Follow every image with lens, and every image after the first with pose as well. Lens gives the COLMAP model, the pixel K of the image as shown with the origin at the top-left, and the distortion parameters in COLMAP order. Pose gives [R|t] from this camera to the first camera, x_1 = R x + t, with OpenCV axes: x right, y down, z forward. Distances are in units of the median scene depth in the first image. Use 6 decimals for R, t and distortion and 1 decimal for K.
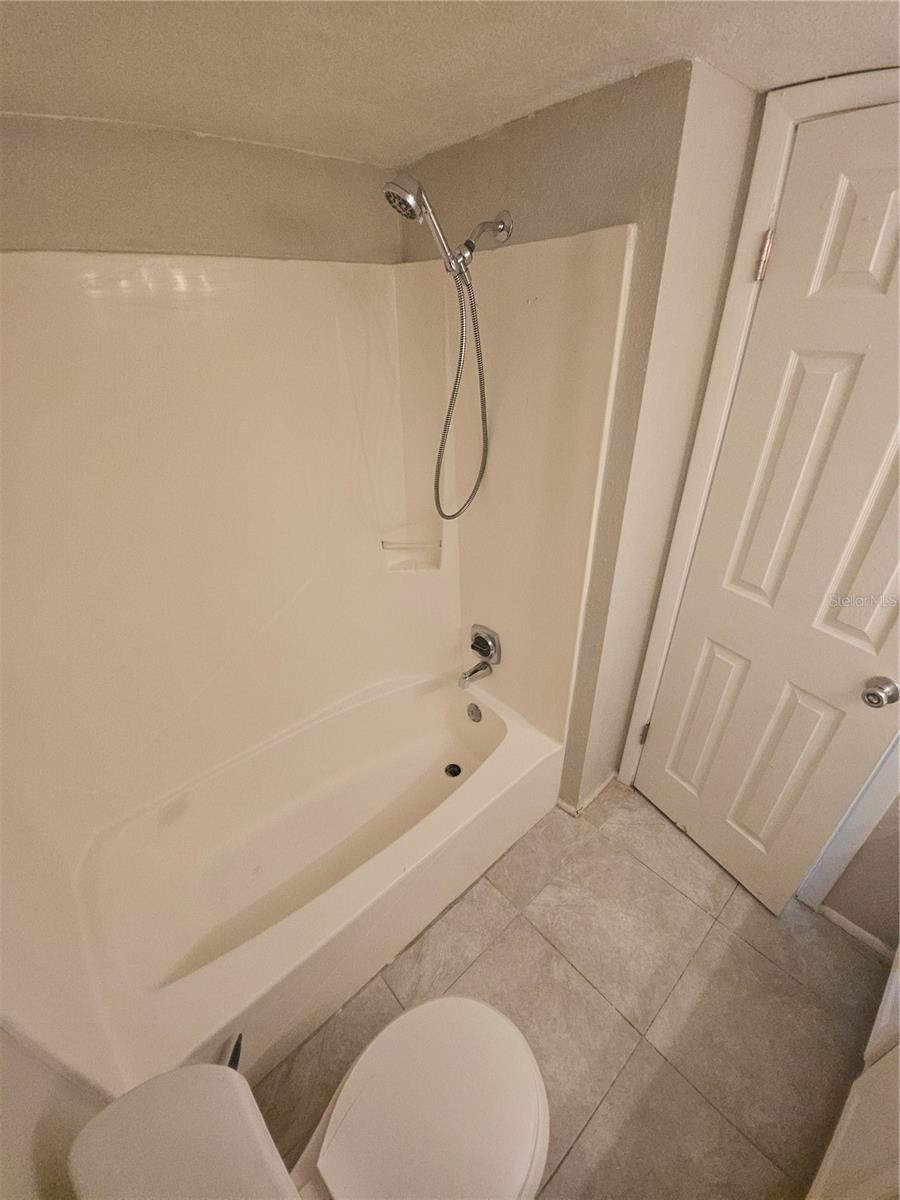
lens RADIAL K [[481.1, 0, 453.1], [0, 481.1, 605.2], [0, 0, 1]] dist [-0.000415, -0.009897]
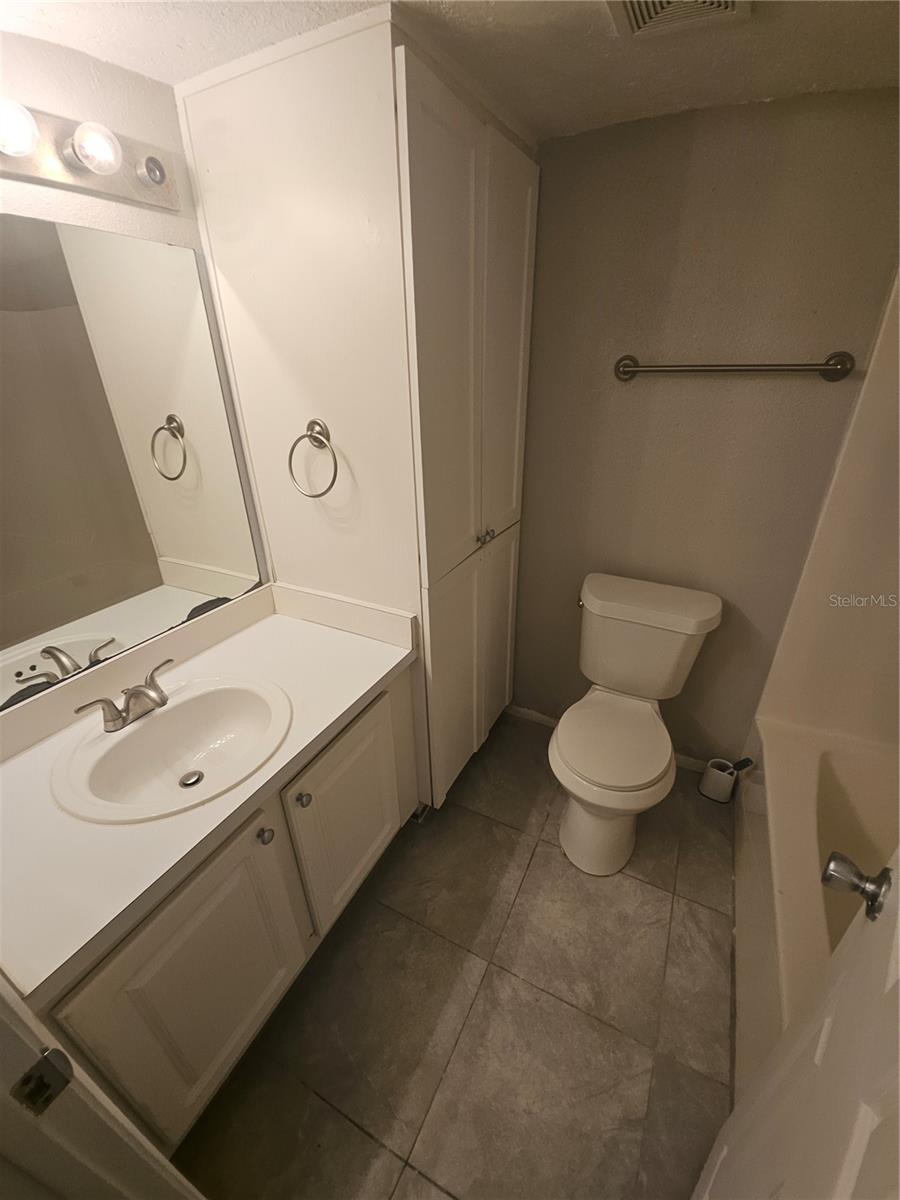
lens RADIAL K [[481.1, 0, 453.1], [0, 481.1, 605.2], [0, 0, 1]] dist [-0.000415, -0.009897]
pose [[-0.931440, 0.199368, -0.304420, 0.575845], [-0.151920, 0.547124, 0.823150, -0.329132], [0.330665, 0.812962, -0.479326, 0.763355]]
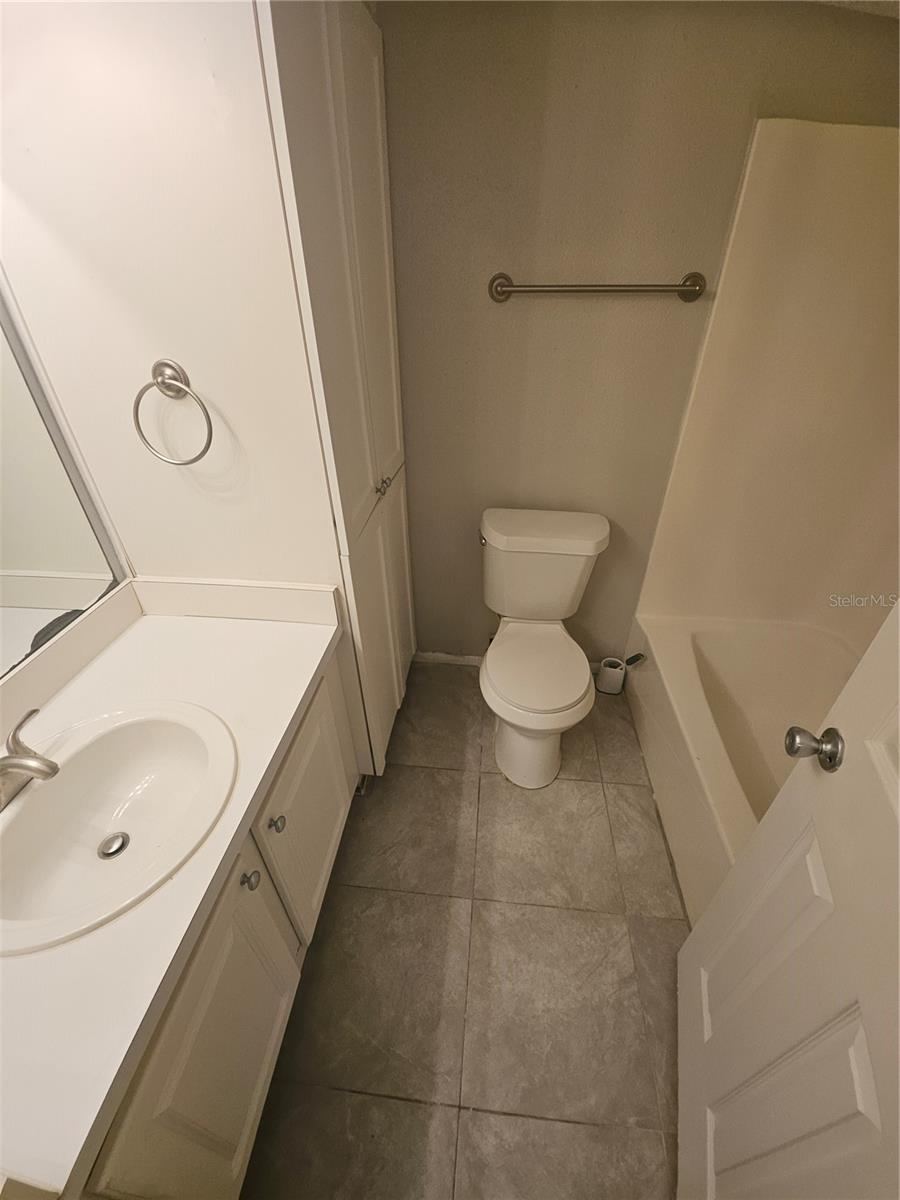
lens RADIAL K [[481.1, 0, 453.1], [0, 481.1, 605.2], [0, 0, 1]] dist [-0.000415, -0.009897]
pose [[-0.734255, 0.409259, -0.541642, 0.679994], [-0.330136, 0.481900, 0.811654, -0.261607], [0.593194, 0.774777, -0.218726, 0.629203]]
